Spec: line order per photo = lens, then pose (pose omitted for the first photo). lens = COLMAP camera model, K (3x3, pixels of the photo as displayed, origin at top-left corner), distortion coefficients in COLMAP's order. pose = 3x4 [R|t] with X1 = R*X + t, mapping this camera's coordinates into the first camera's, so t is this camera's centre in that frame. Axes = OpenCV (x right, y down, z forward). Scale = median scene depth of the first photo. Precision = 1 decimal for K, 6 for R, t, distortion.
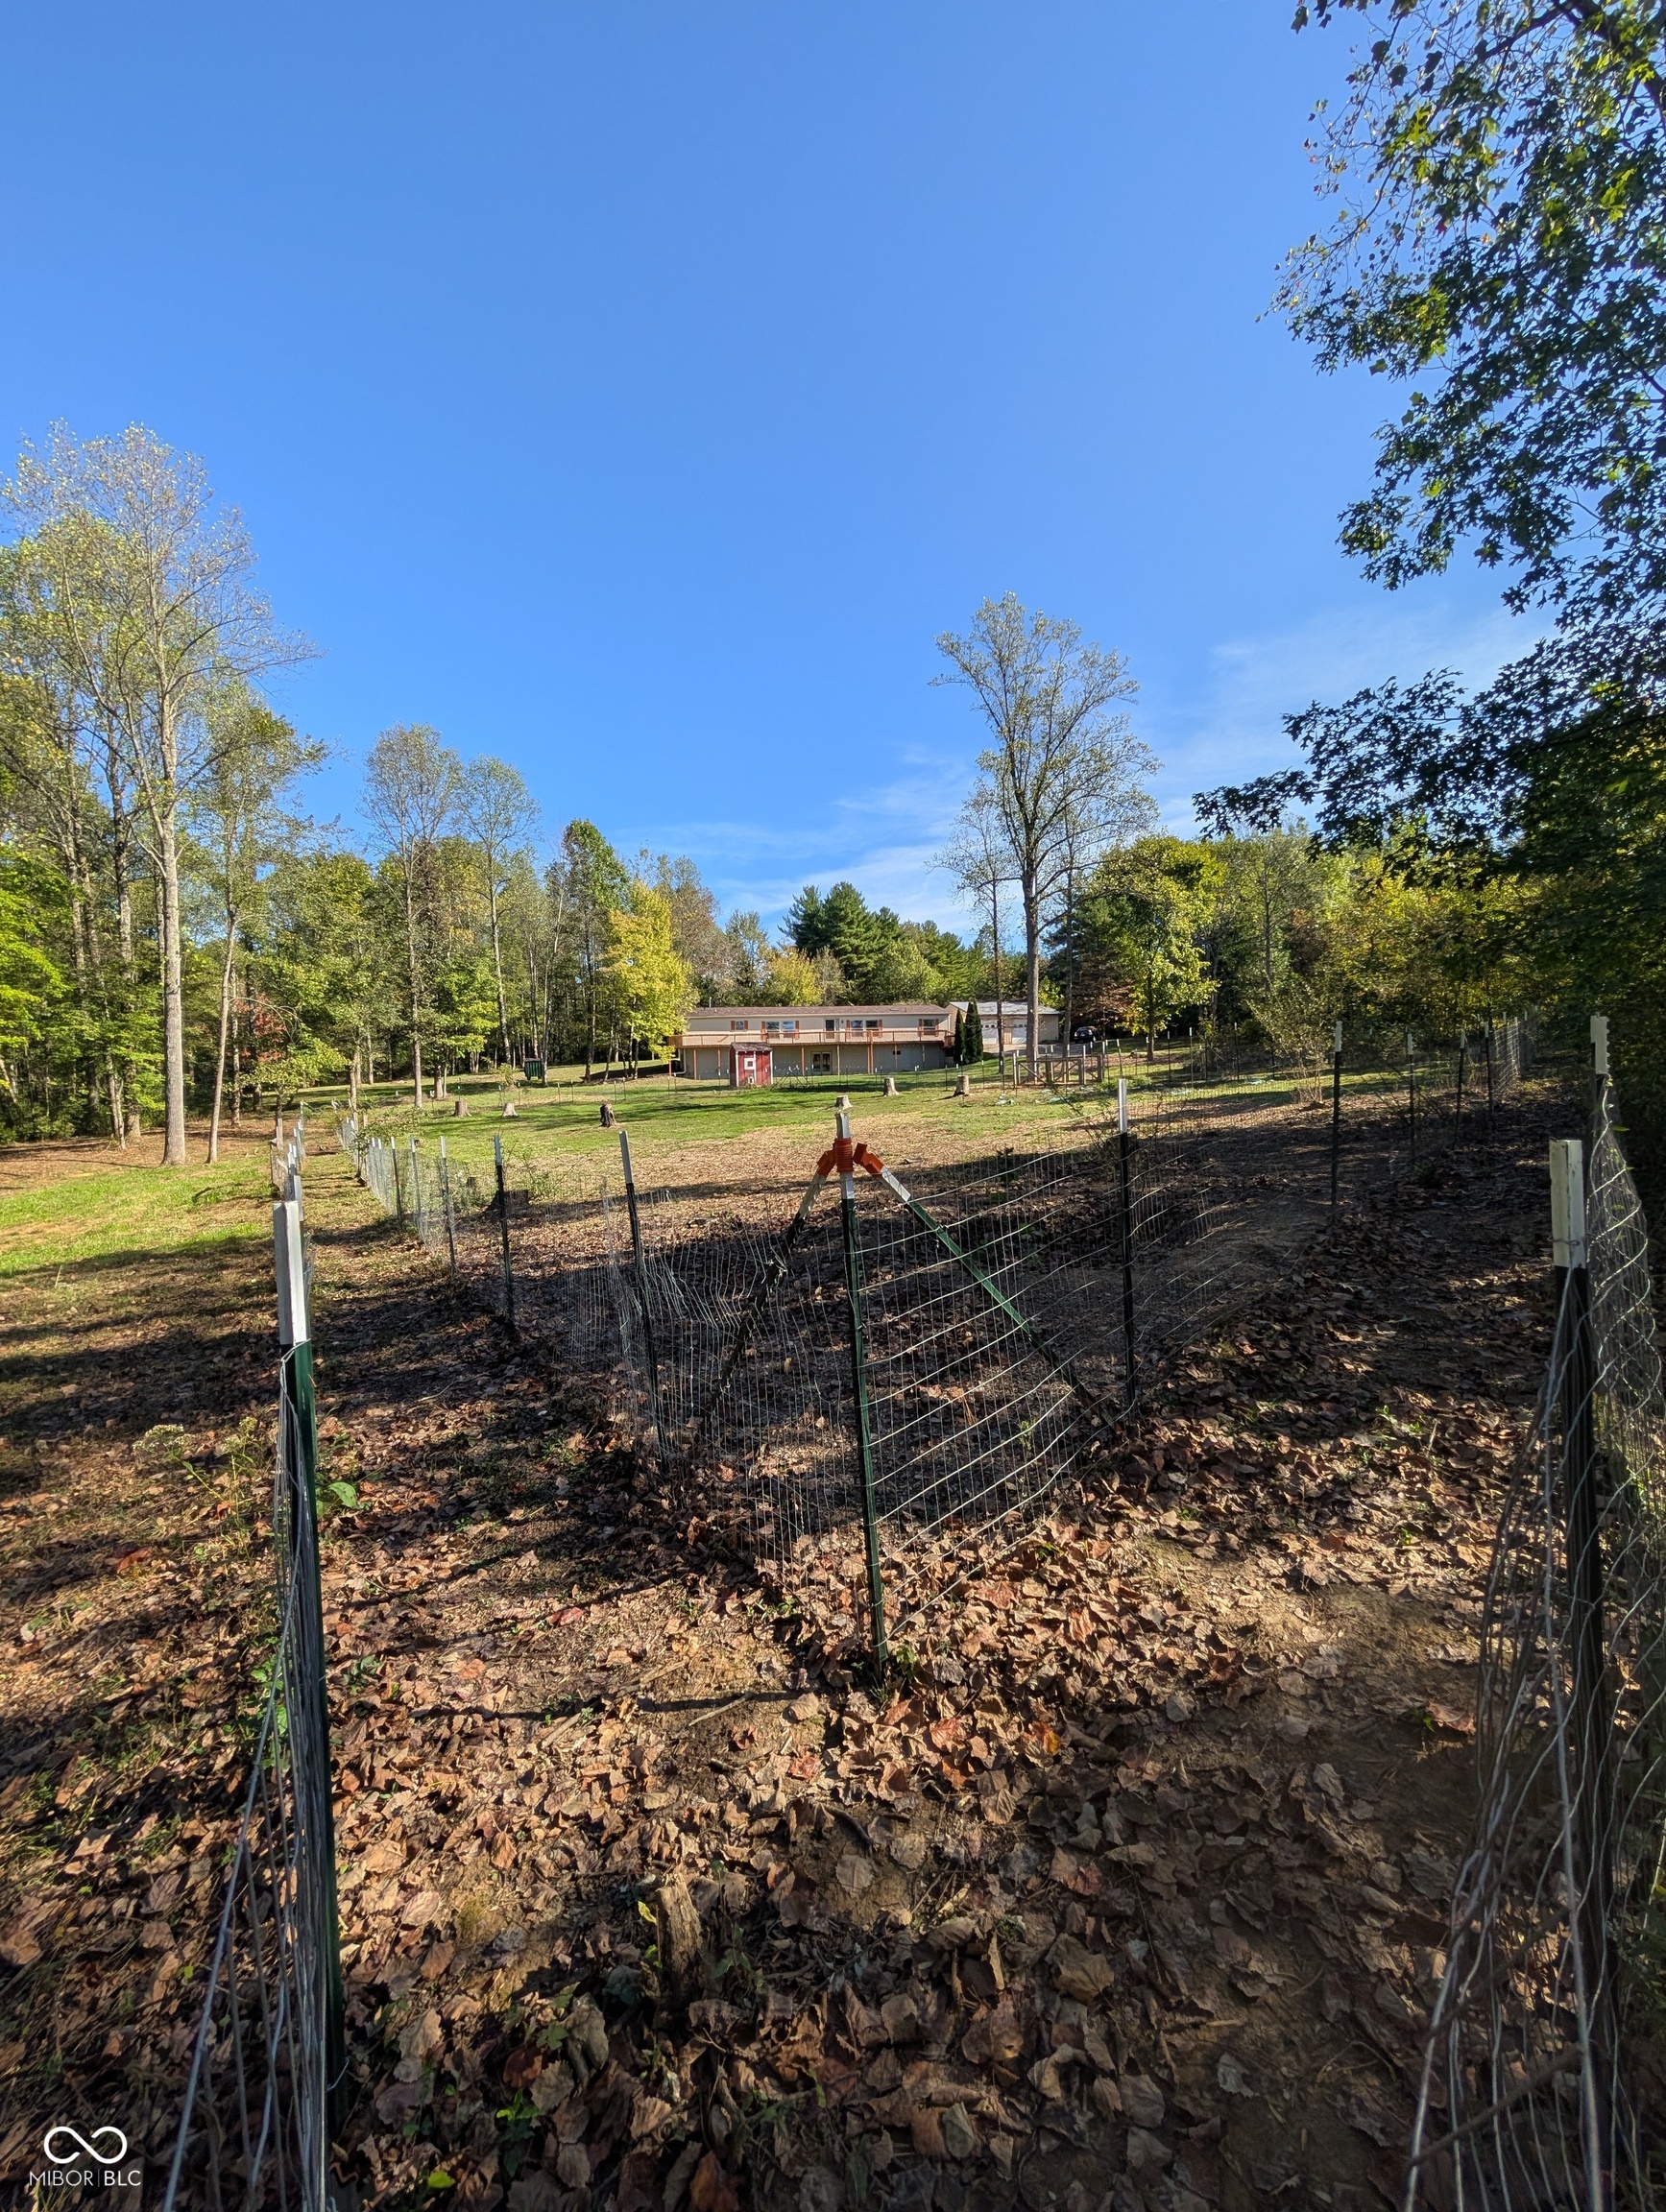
lens RADIAL K [[831.2, 0, 832.1], [0, 831.2, 1099.9], [0, 0, 1]] dist [-0.001338, 0.000599]
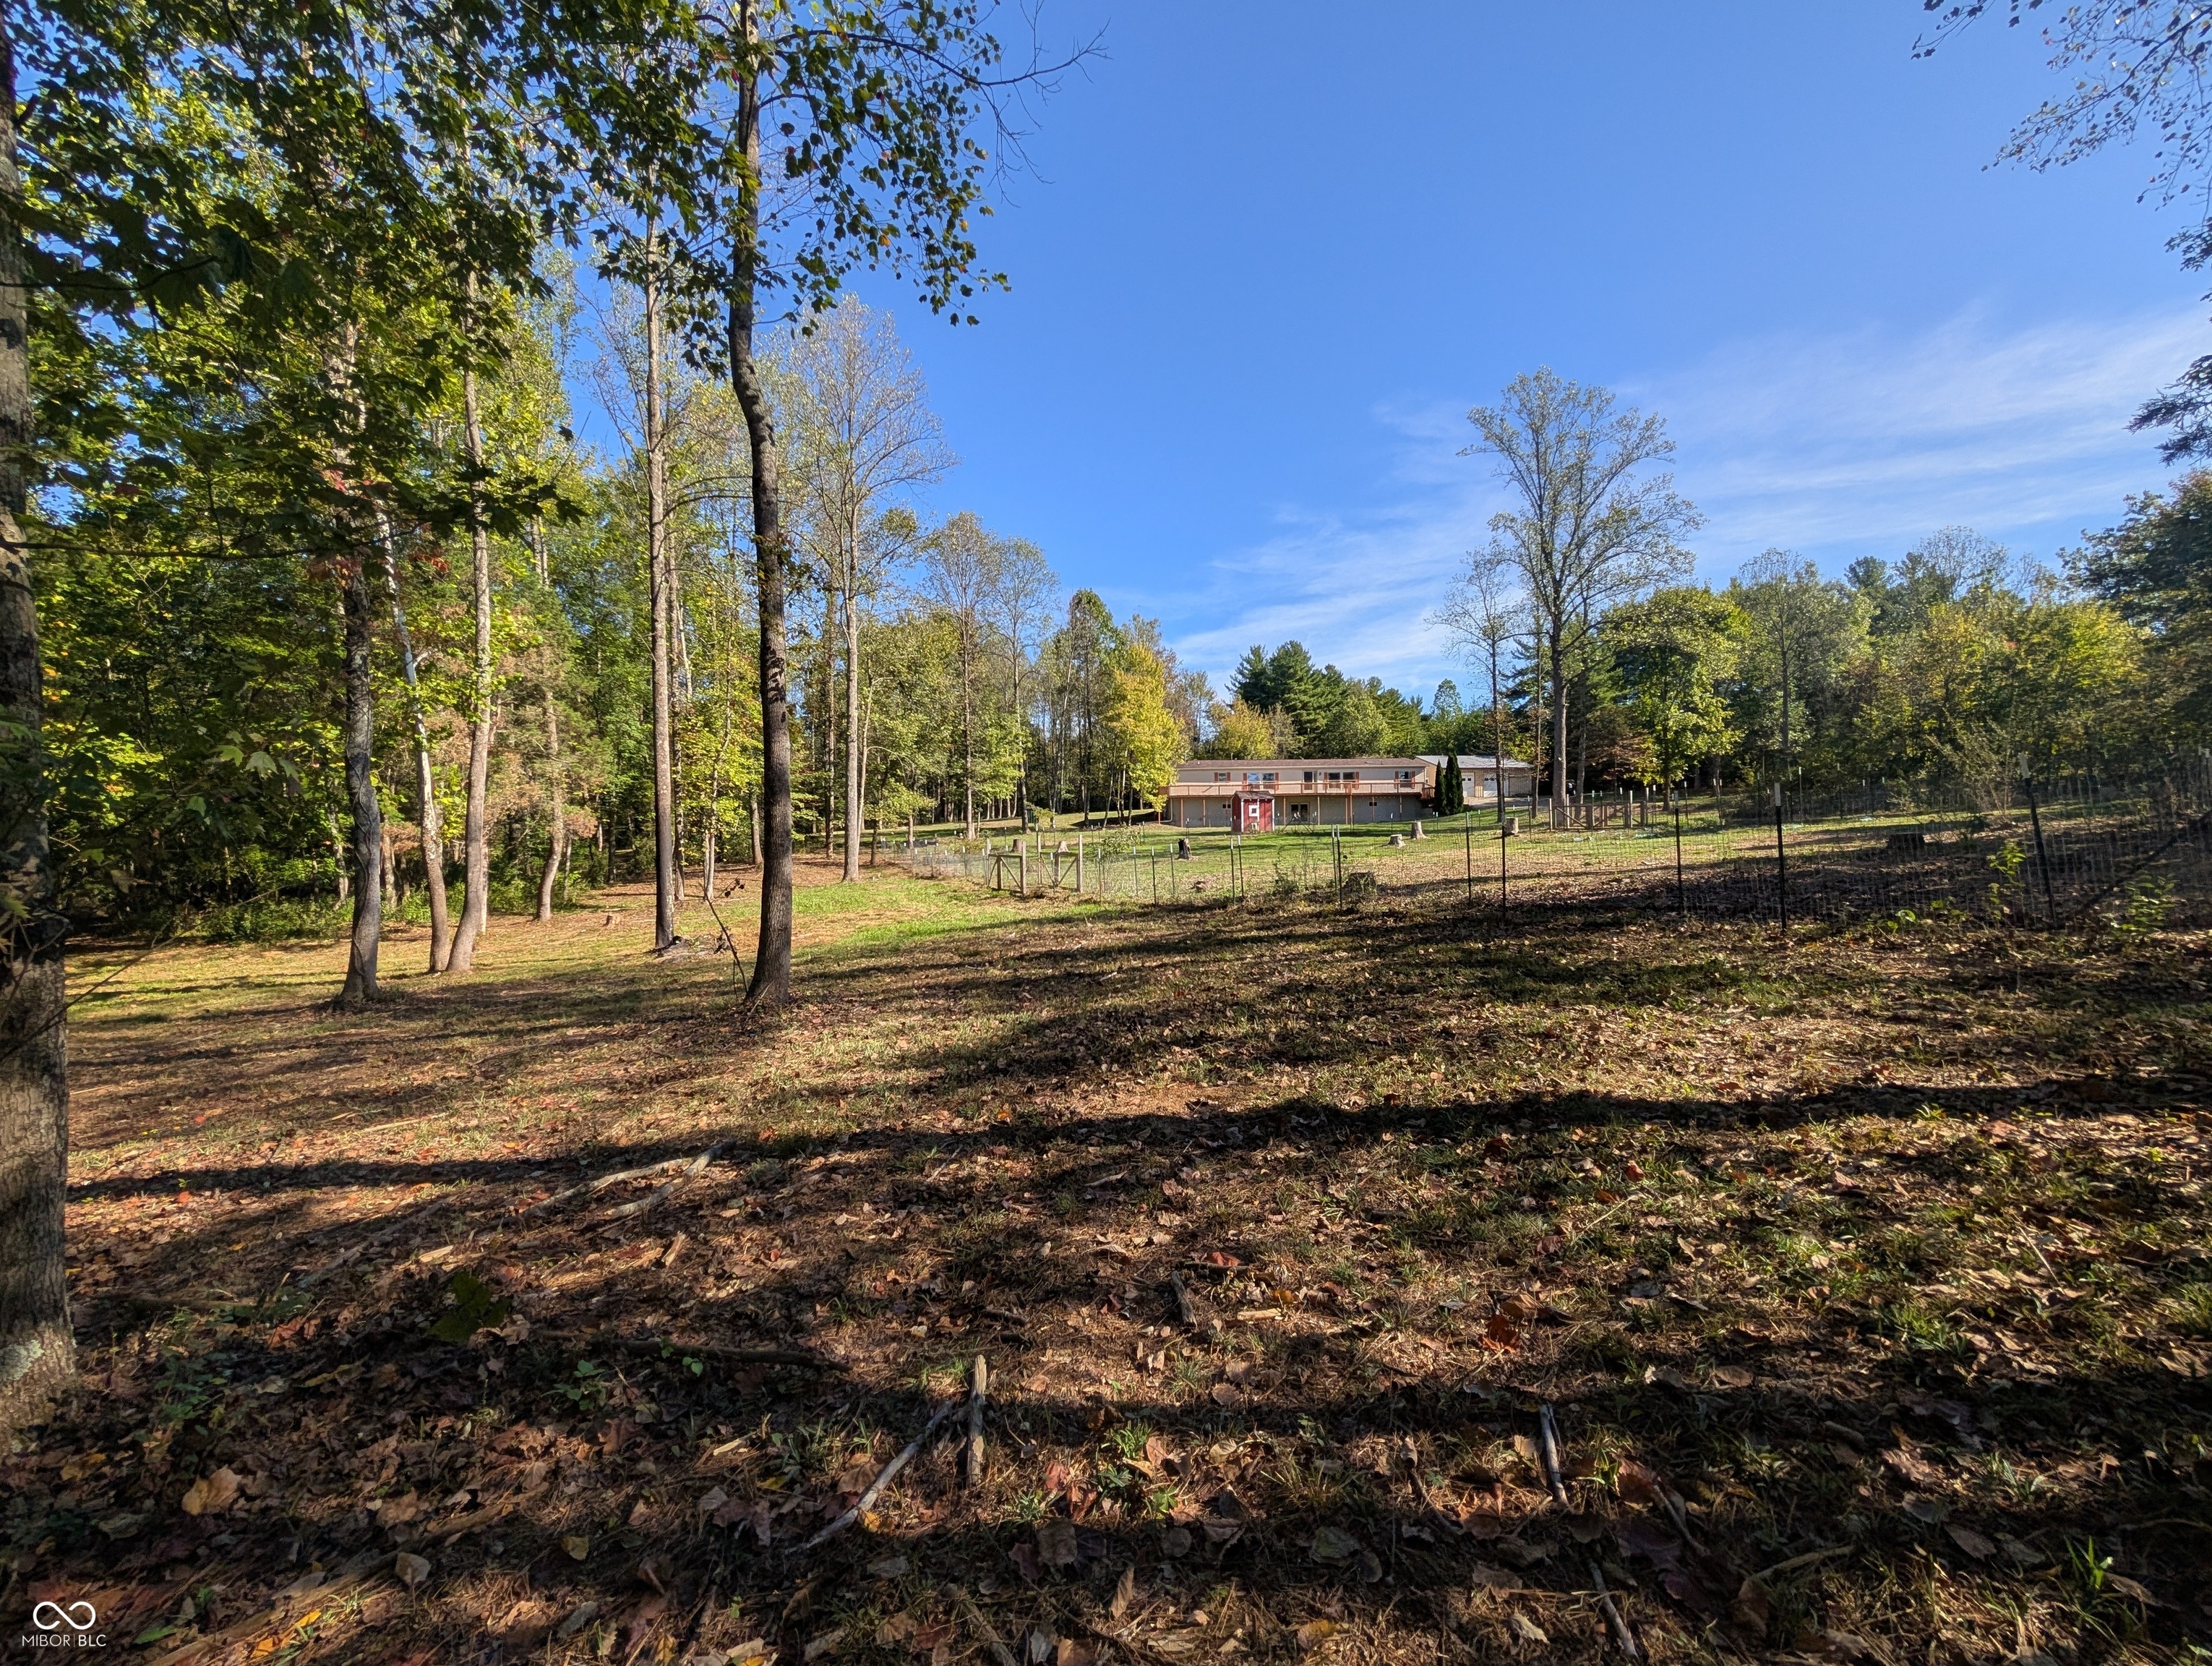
lens RADIAL K [[831.2, 0, 1090.2], [0, 831.2, 838.3], [0, 0, 1]] dist [-0.001338, 0.000599]
pose [[0.988256, 0.013429, -0.152216, -0.241271], [-0.017255, 0.999567, -0.023844, 0.035406], [0.151830, 0.026190, 0.988060, -0.152175]]
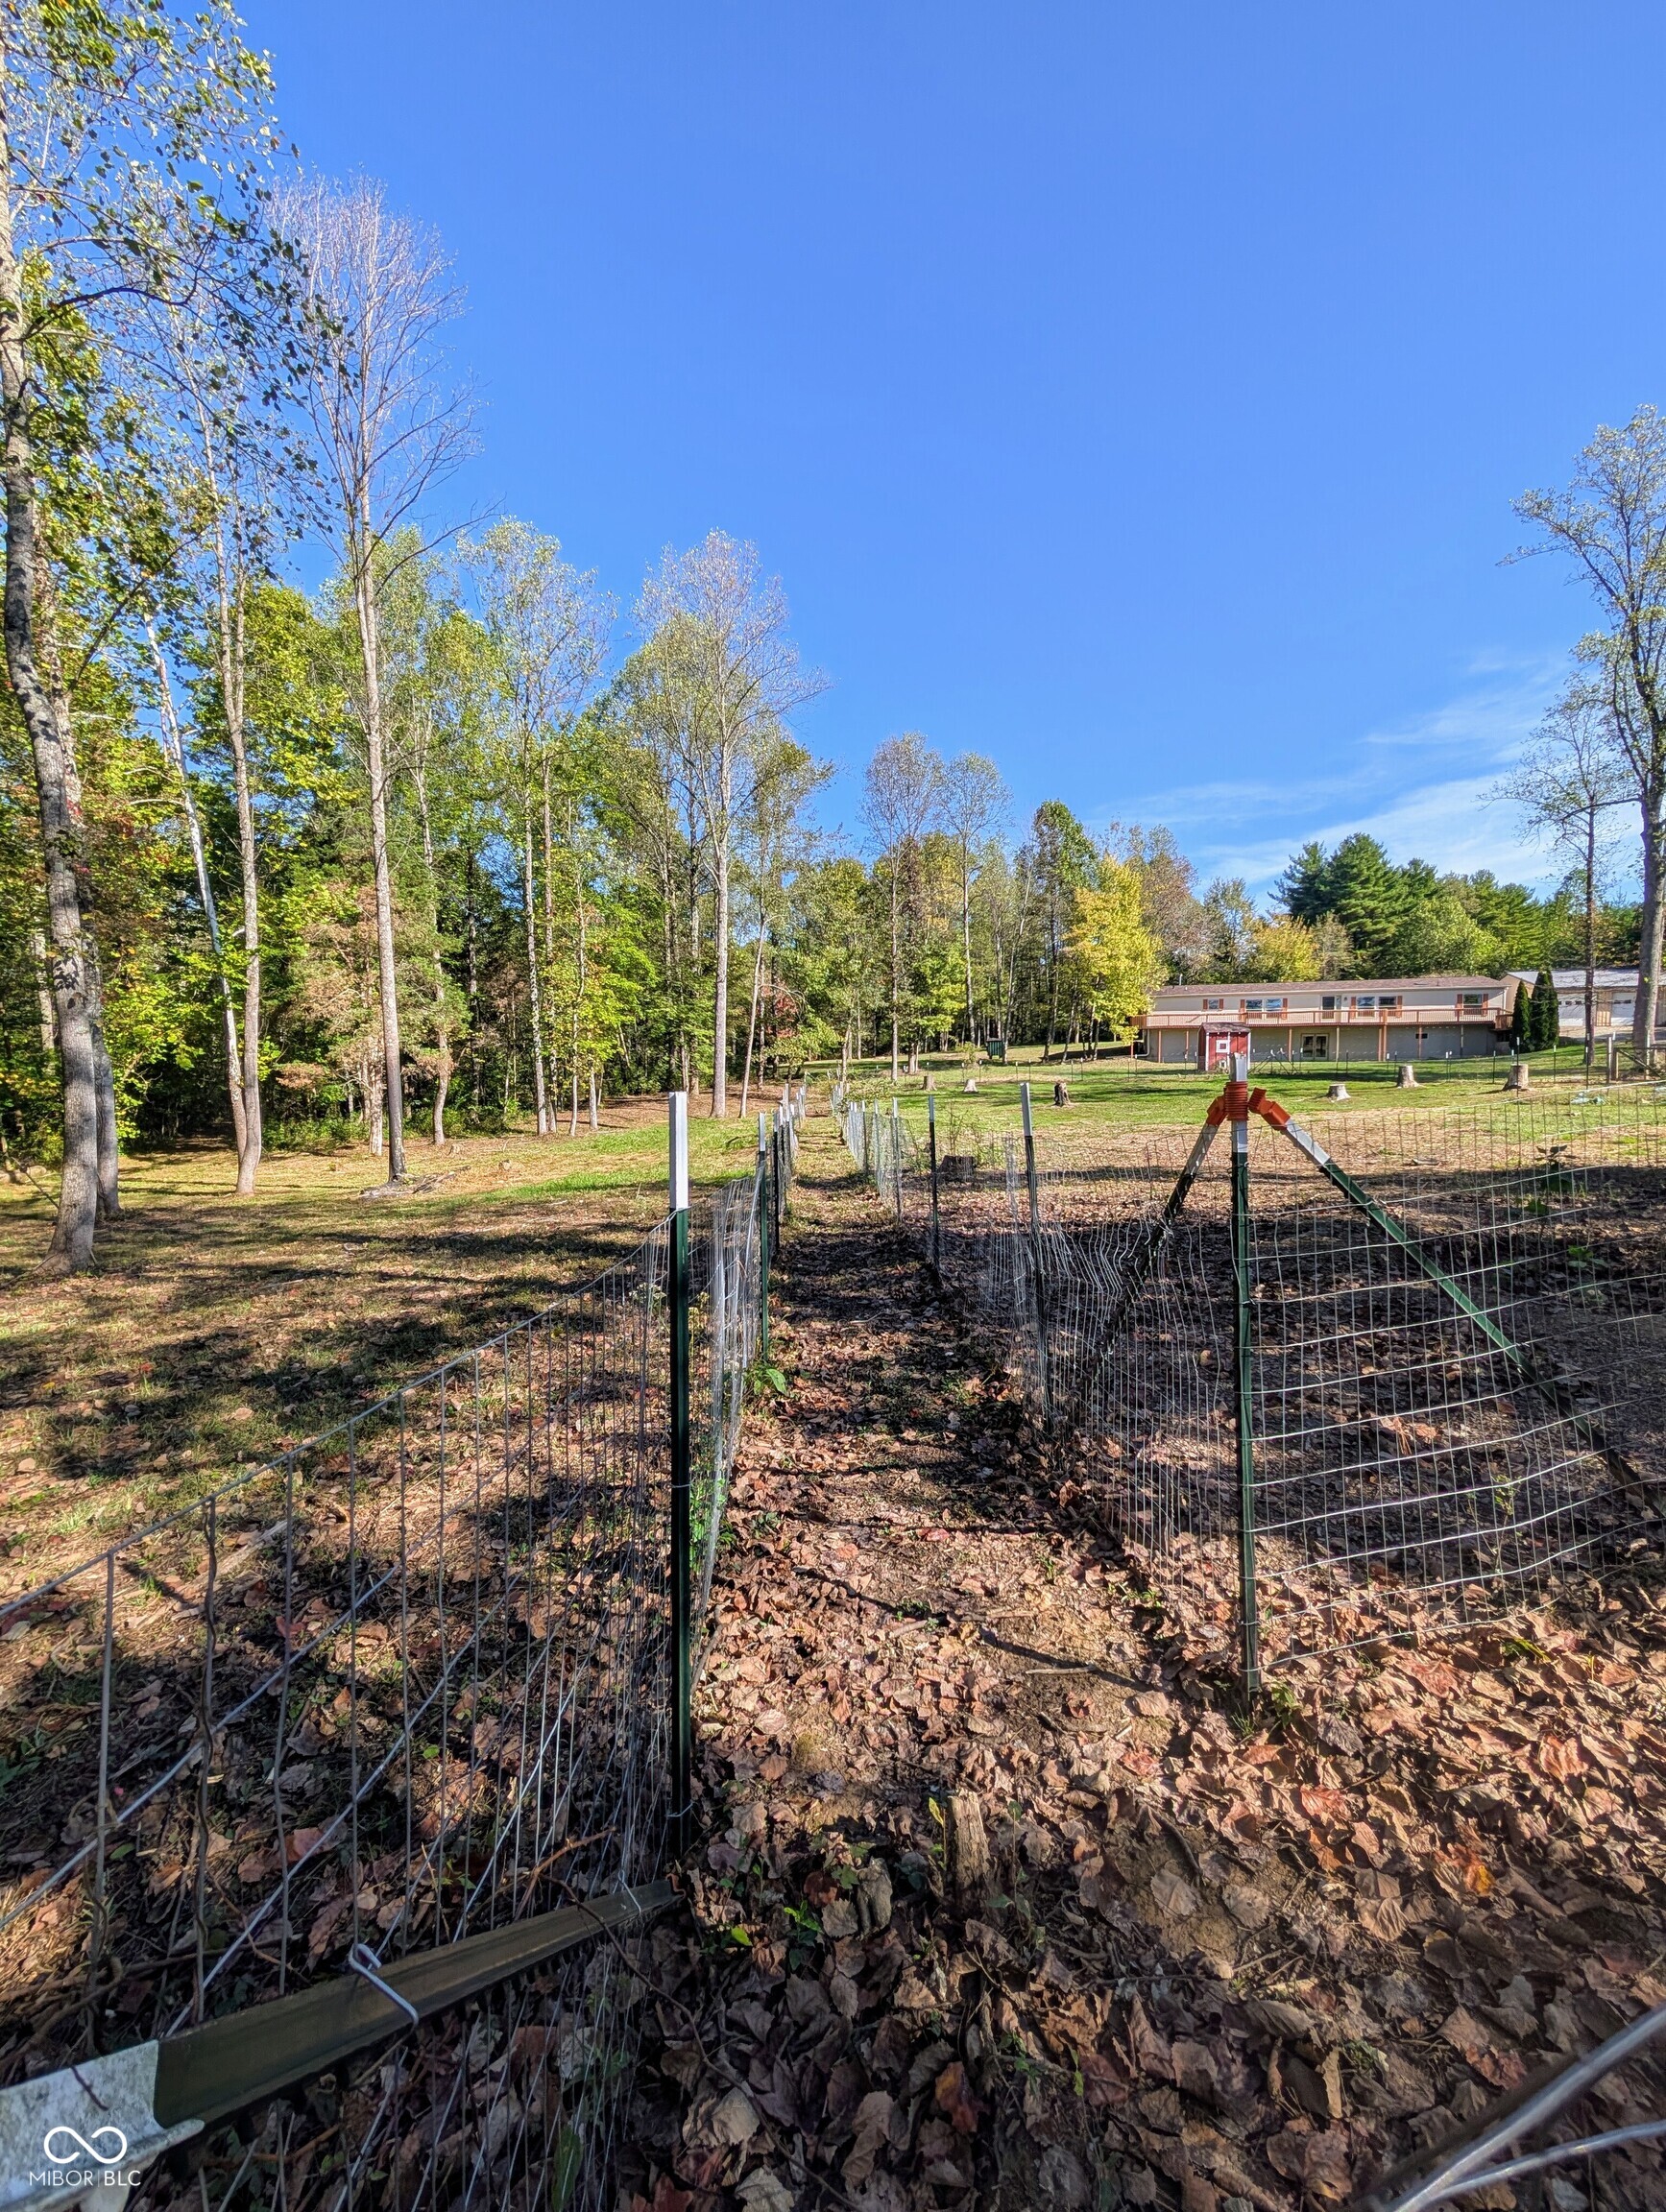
lens RADIAL K [[831.2, 0, 836.2], [0, 831.2, 1101.1], [0, 0, 1]] dist [-0.001338, 0.000599]
pose [[0.858661, 0.049212, -0.510176, 0.007683], [-0.037667, 0.998747, 0.032945, 0.004161], [0.511158, -0.009072, 0.859439, 0.003656]]
